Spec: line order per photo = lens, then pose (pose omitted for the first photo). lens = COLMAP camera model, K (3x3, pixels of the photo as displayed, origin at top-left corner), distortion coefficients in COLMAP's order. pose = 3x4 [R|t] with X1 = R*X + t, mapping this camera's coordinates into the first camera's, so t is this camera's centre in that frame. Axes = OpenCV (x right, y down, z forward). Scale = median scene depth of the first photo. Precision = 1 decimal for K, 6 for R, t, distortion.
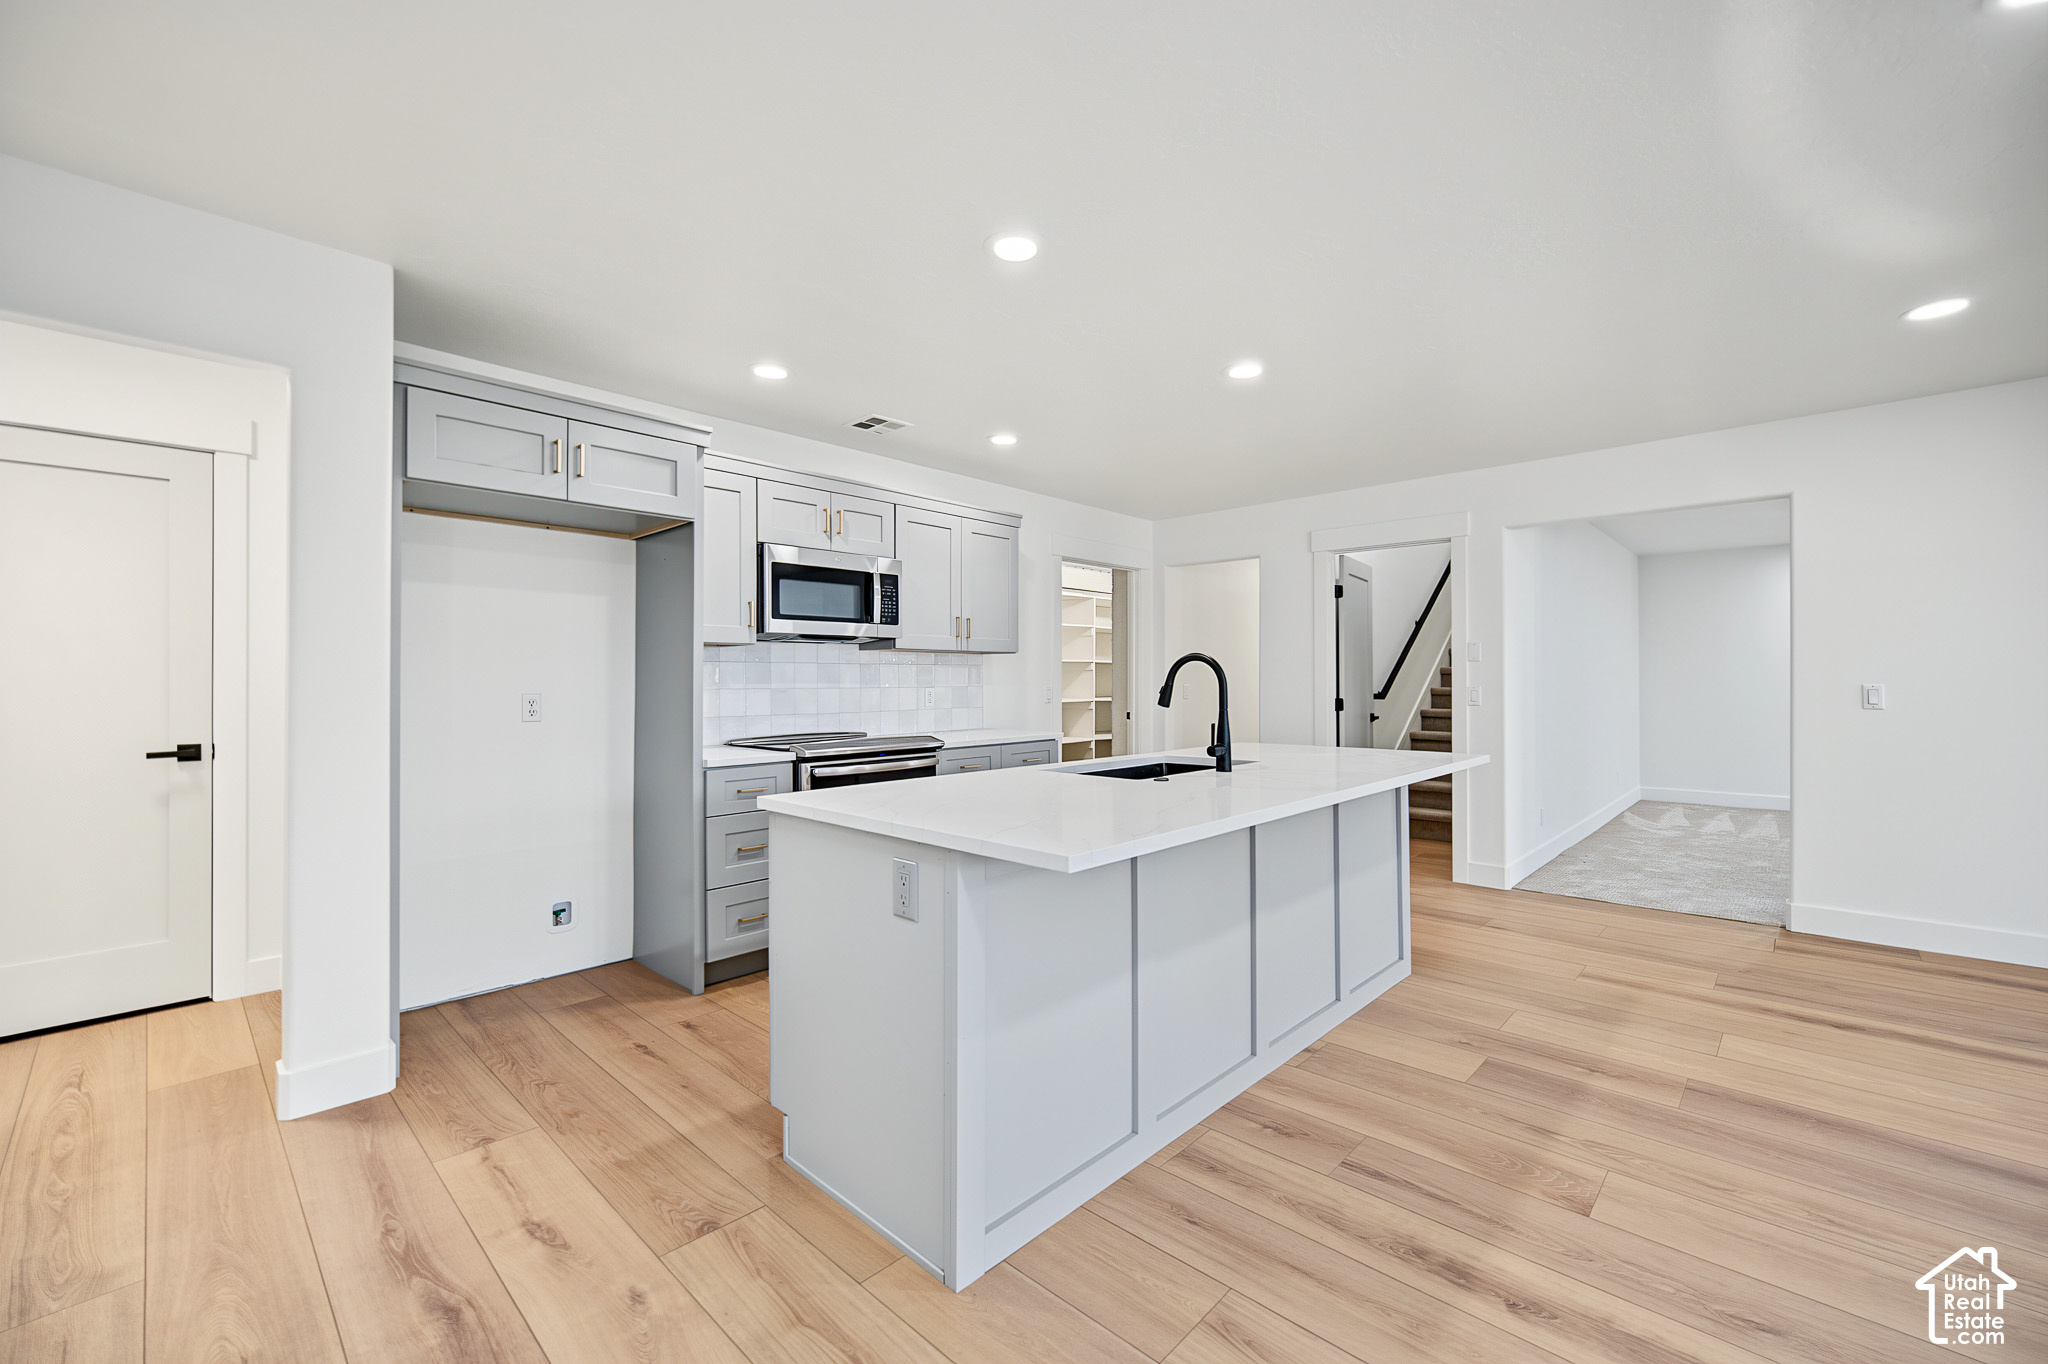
lens RADIAL K [[840.2, 0, 1026.8], [0, 840.2, 677.7], [0, 0, 1]] dist [-0.003447, 0.000501]
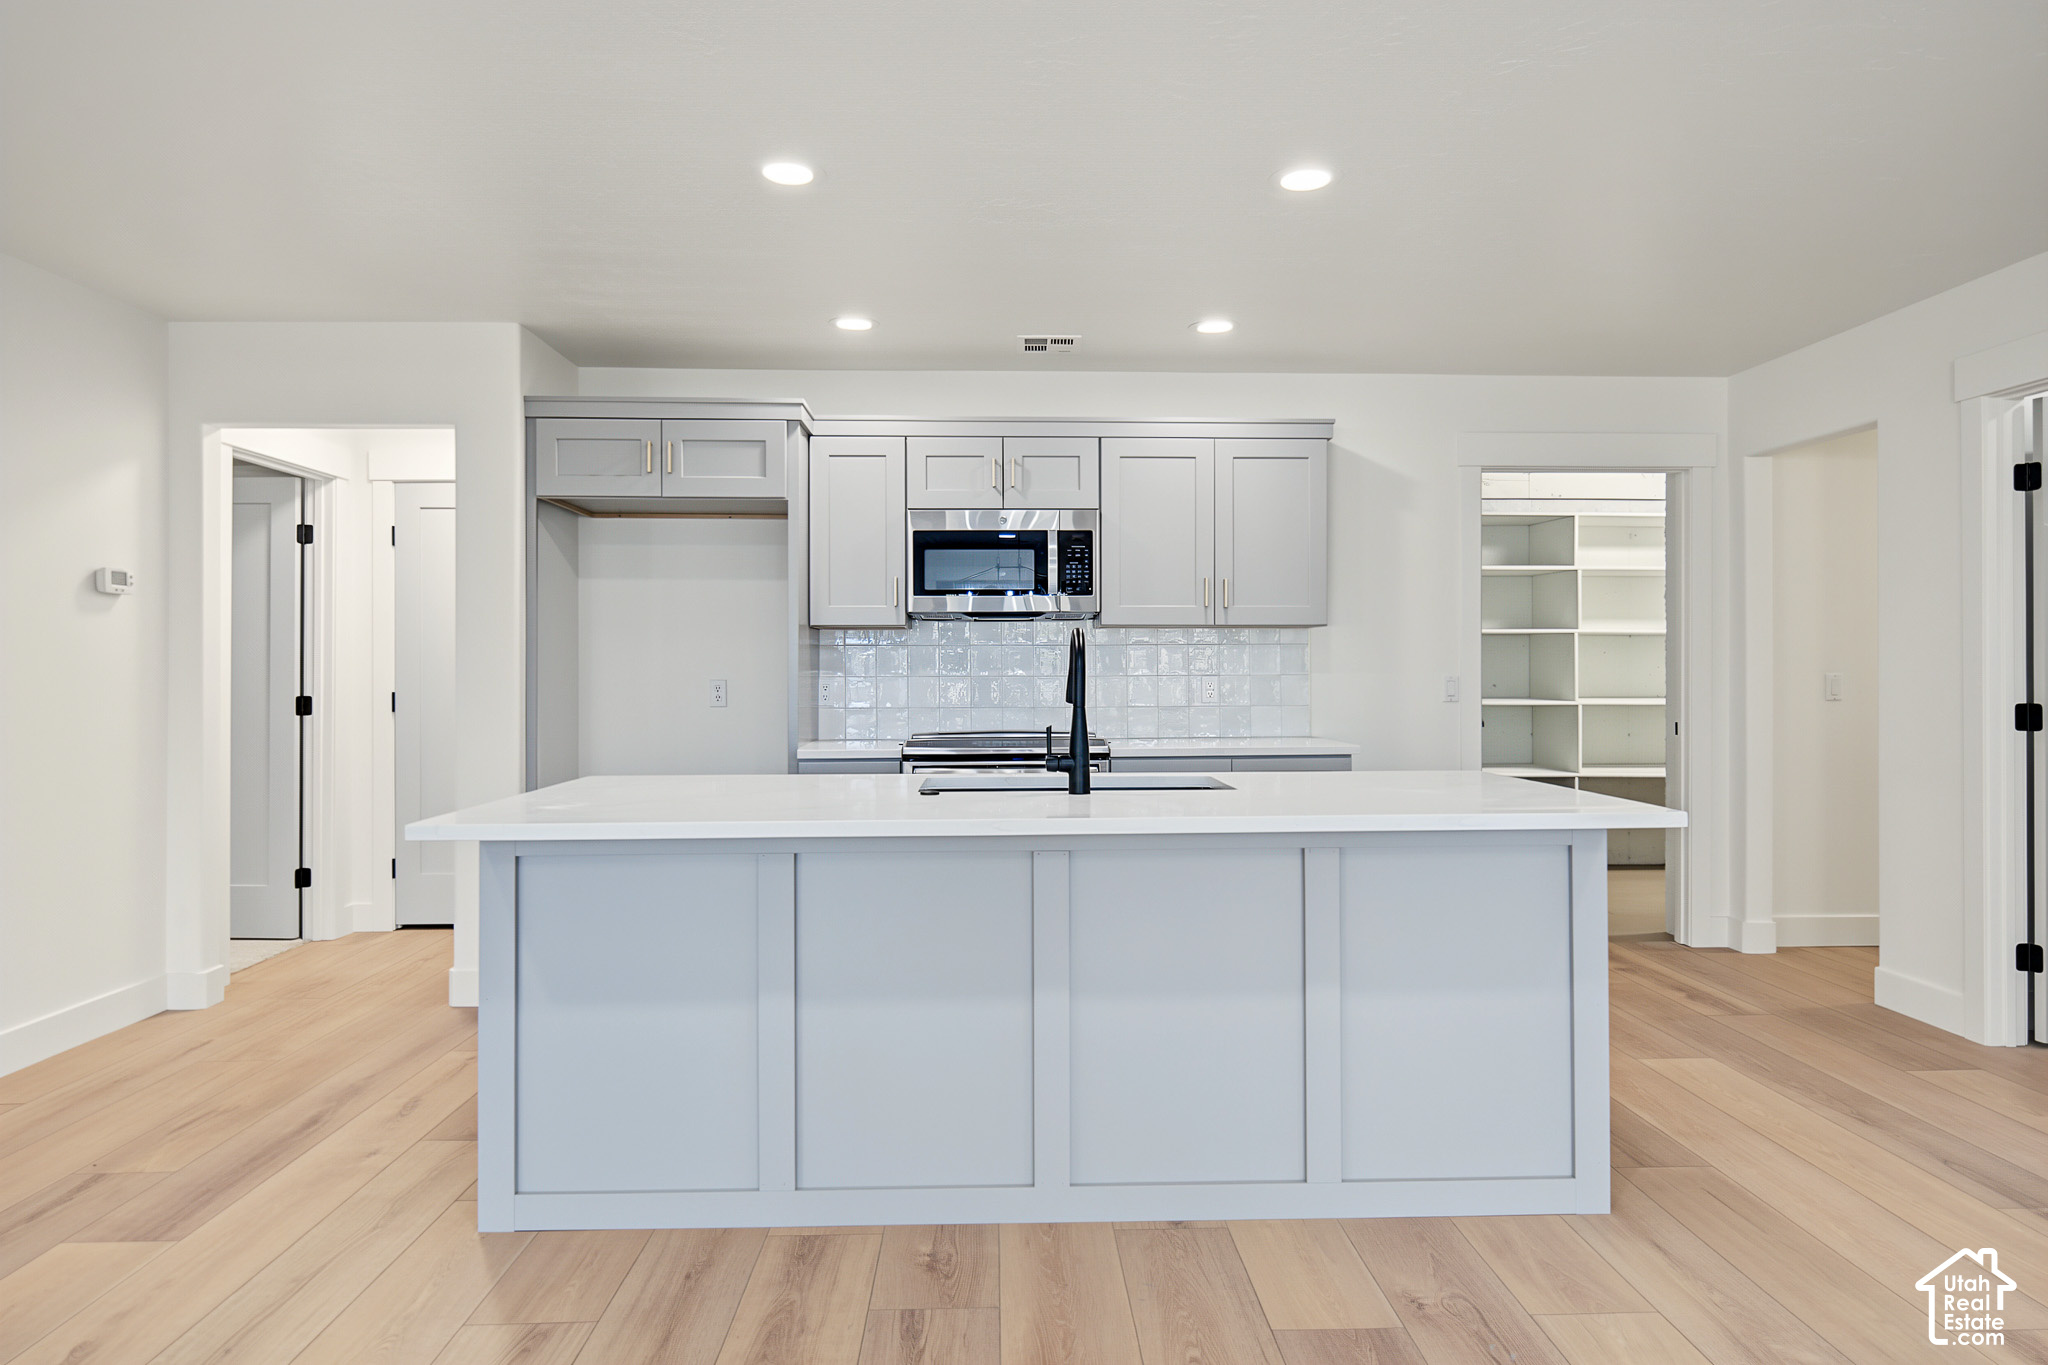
lens RADIAL K [[1247.3, 0, 1024.3], [0, 1247.3, 680.5], [0, 0, 1]] dist [0.007987, -0.003864]
pose [[0.710570, 0.008795, -0.703572, 0.742828], [0.003180, 0.999872, 0.015711, -0.002962], [0.703620, -0.013401, 0.710450, 0.169001]]
